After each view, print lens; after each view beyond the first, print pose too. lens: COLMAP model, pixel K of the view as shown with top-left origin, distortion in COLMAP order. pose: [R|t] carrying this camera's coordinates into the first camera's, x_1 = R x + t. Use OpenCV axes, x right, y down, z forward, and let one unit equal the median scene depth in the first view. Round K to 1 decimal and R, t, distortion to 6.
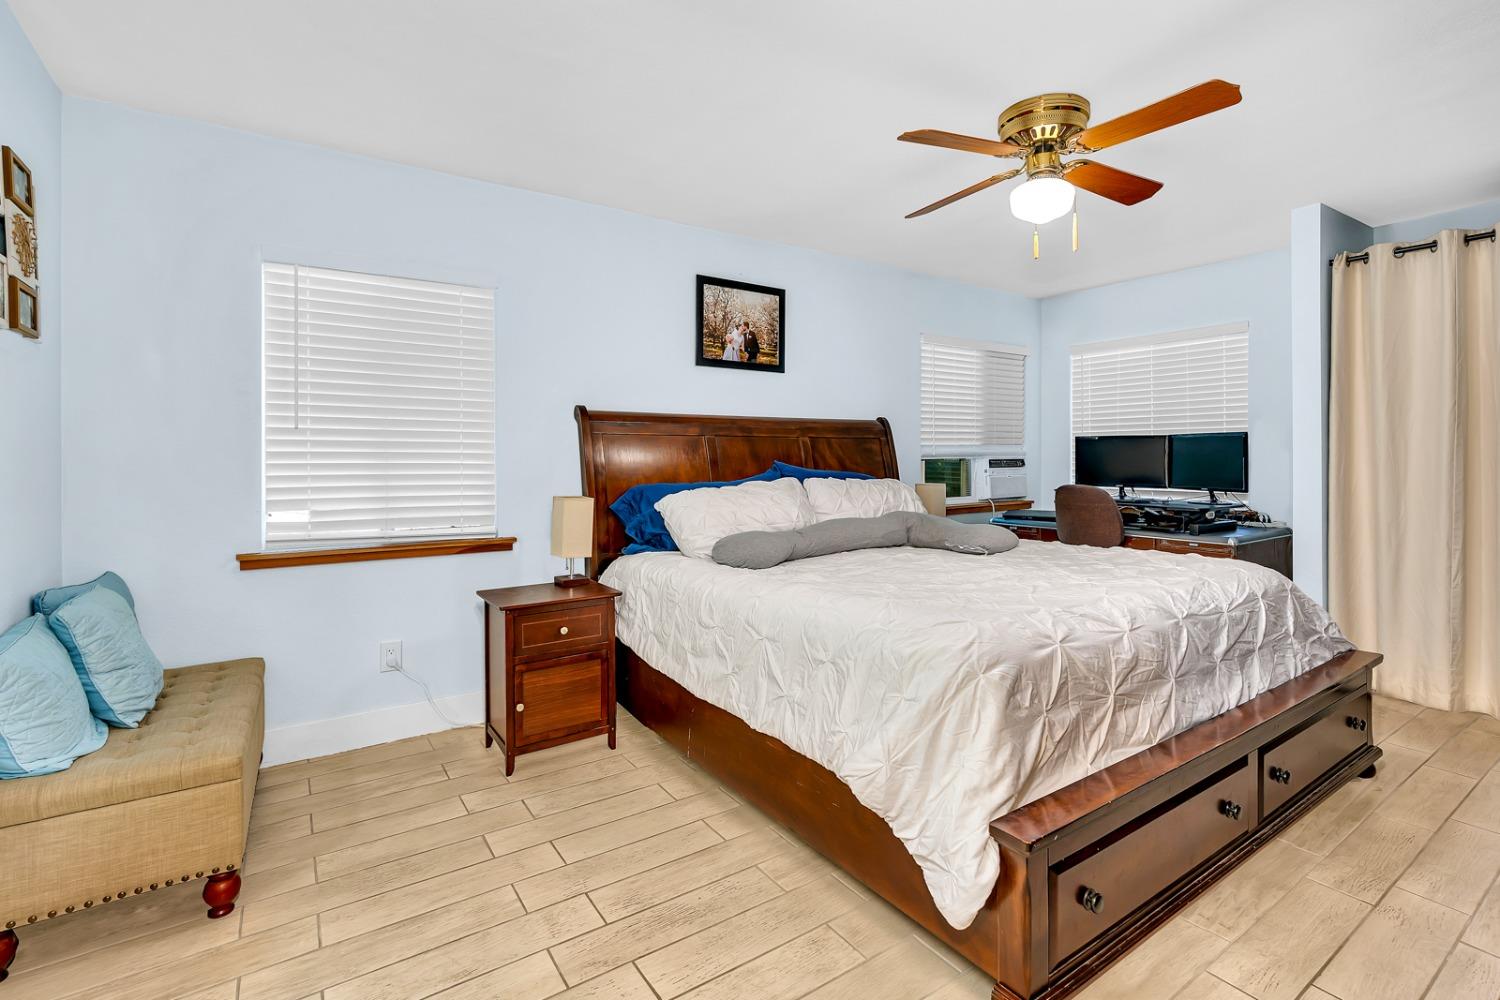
lens RADIAL K [[747.0, 0, 745.6], [0, 747.0, 470.5], [0, 0, 1]] dist [-0.003753, -0.000288]
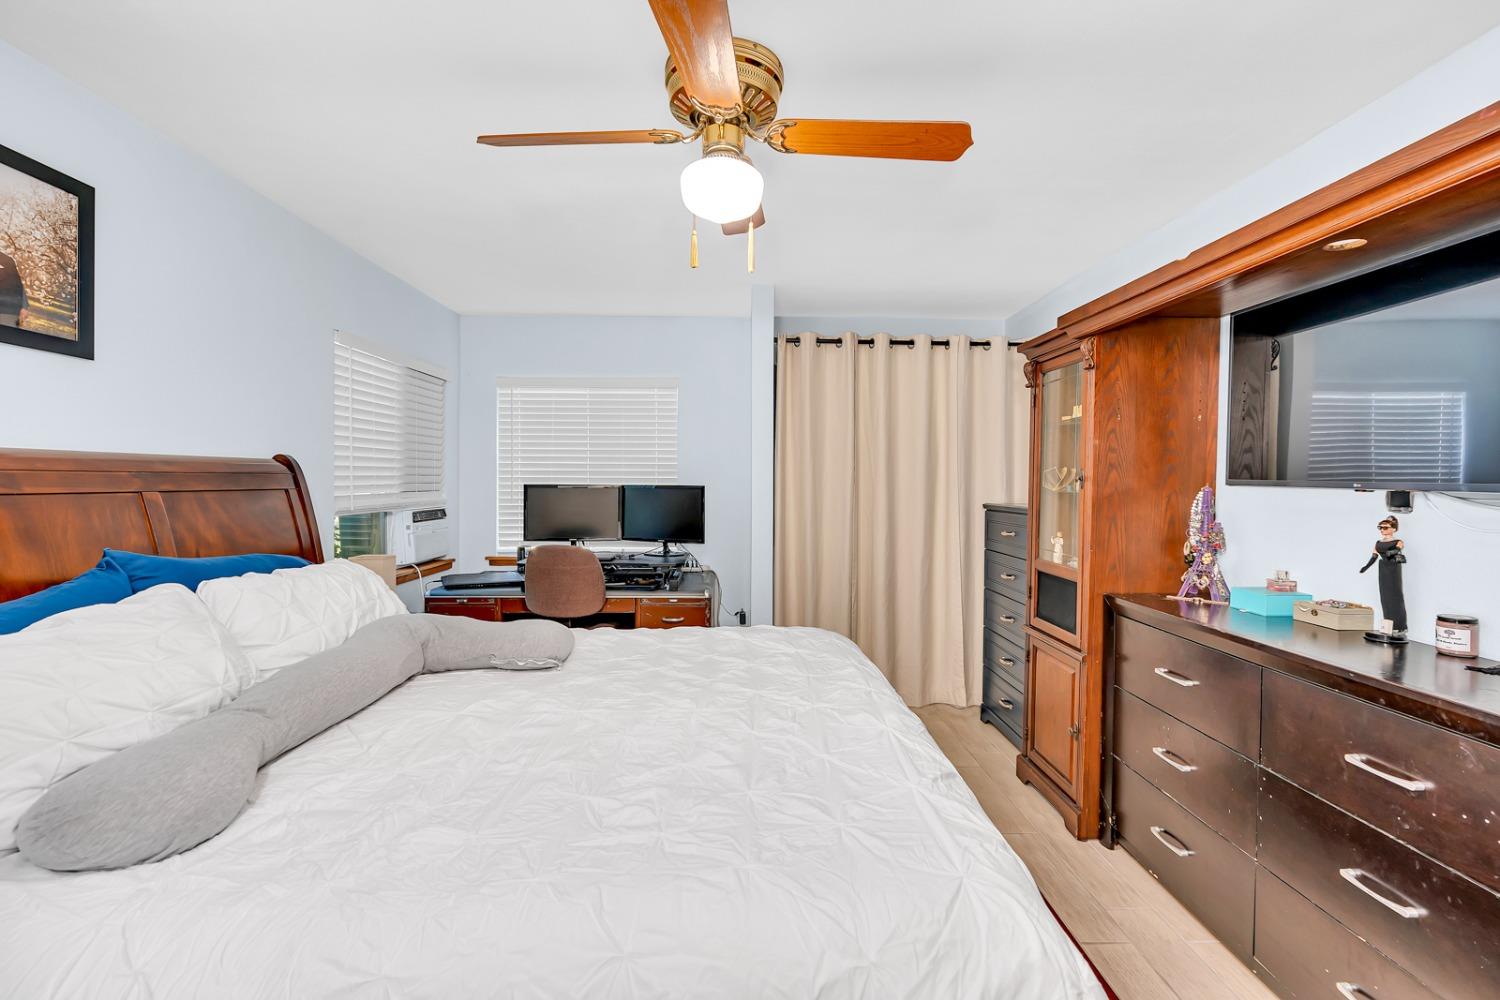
lens RADIAL K [[685.4, 0, 753.3], [0, 685.4, 495.8], [0, 0, 1]] dist [-0.007983, 0.001447]
pose [[0.518785, -0.013538, 0.854798, -0.105959], [0.004538, 0.999904, 0.013082, -0.045980], [-0.854893, -0.002908, 0.518797, 0.403566]]
